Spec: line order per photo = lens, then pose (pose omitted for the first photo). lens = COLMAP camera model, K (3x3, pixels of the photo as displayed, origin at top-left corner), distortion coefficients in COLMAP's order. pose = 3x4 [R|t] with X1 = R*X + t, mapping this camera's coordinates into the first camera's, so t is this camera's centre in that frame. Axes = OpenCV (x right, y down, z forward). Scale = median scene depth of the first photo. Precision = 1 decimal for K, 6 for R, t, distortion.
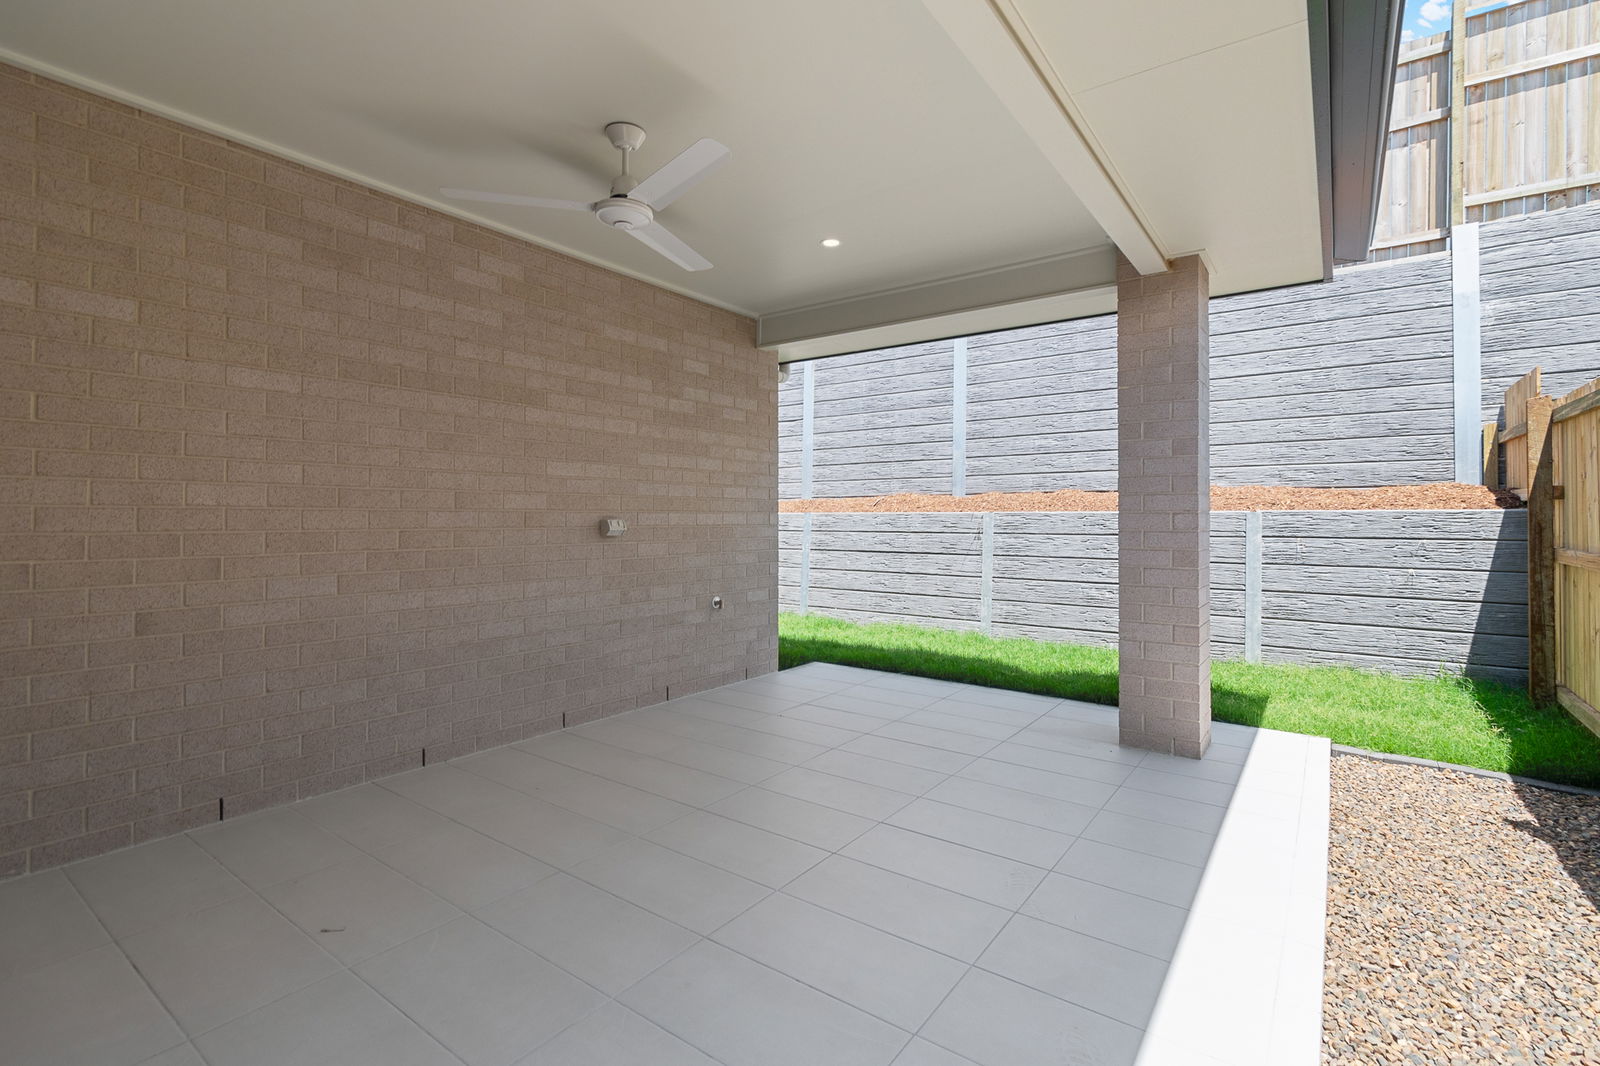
lens RADIAL K [[738.3, 0, 799.3], [0, 738.3, 531.0], [0, 0, 1]] dist [-0.009253, 0.001571]
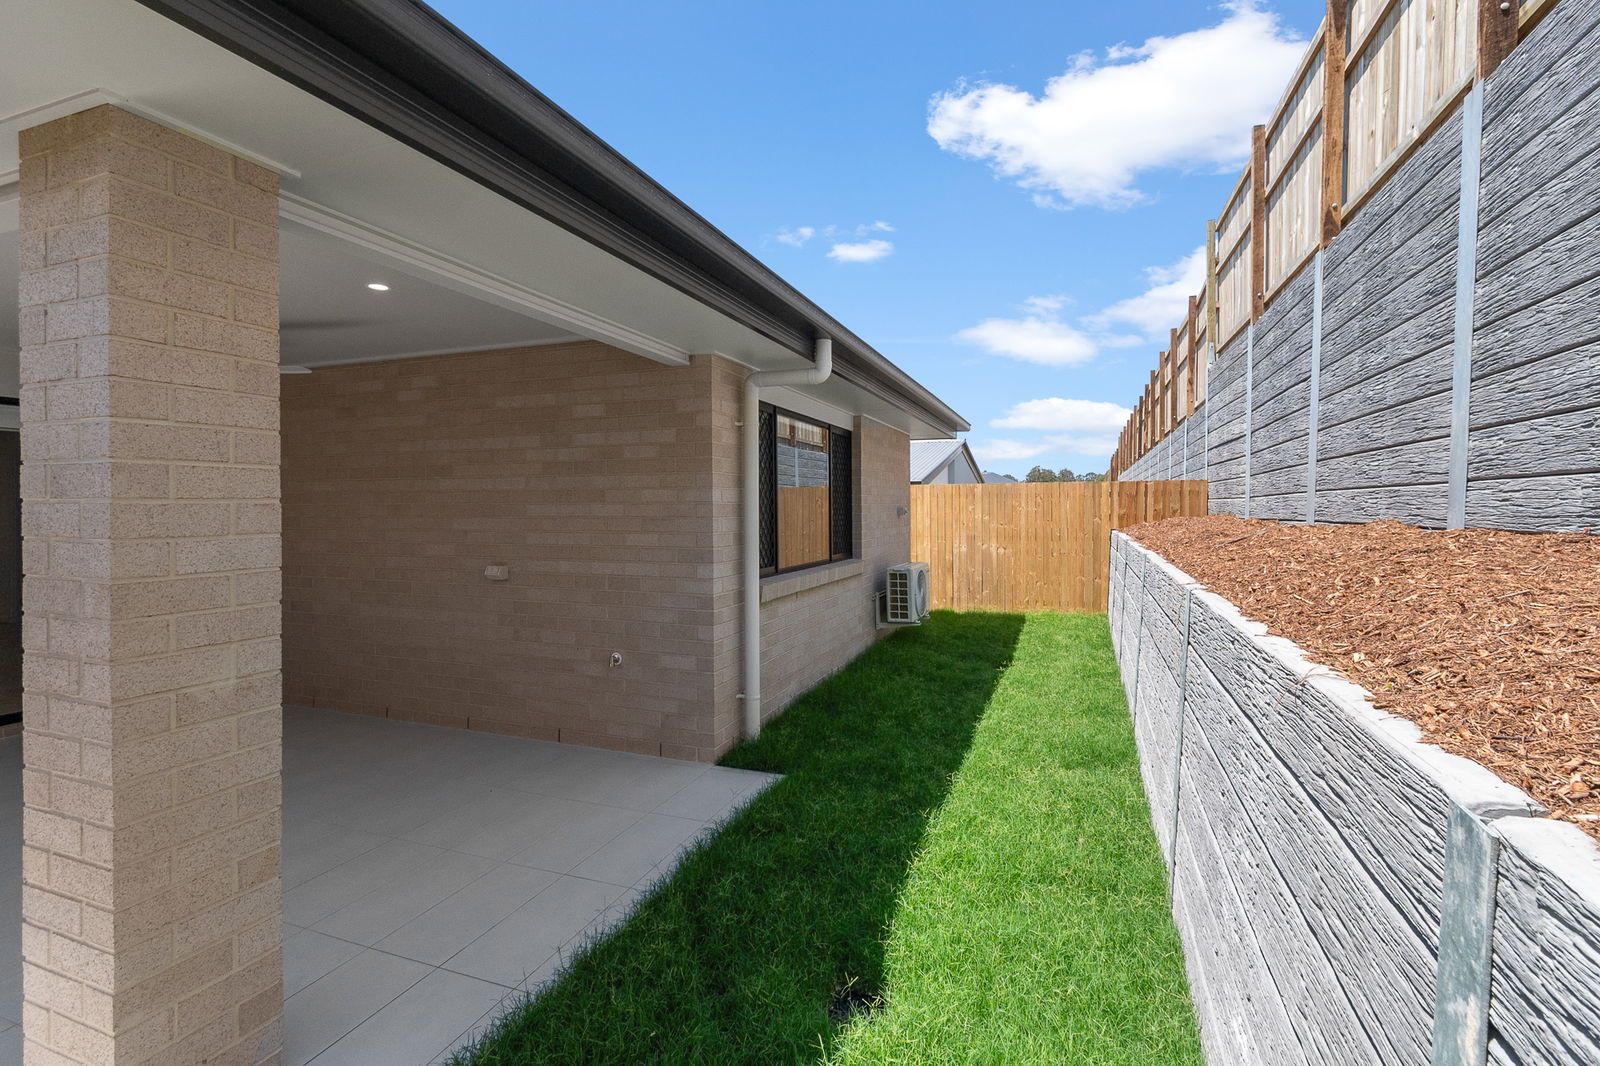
lens RADIAL K [[738.3, 0, 800.3], [0, 738.3, 526.0], [0, 0, 1]] dist [-0.009253, 0.001571]
pose [[0.261261, 0.021883, -0.965020, 0.893667], [-0.015044, 0.999714, 0.018597, -0.096381], [0.965151, 0.009659, 0.261515, 1.047783]]
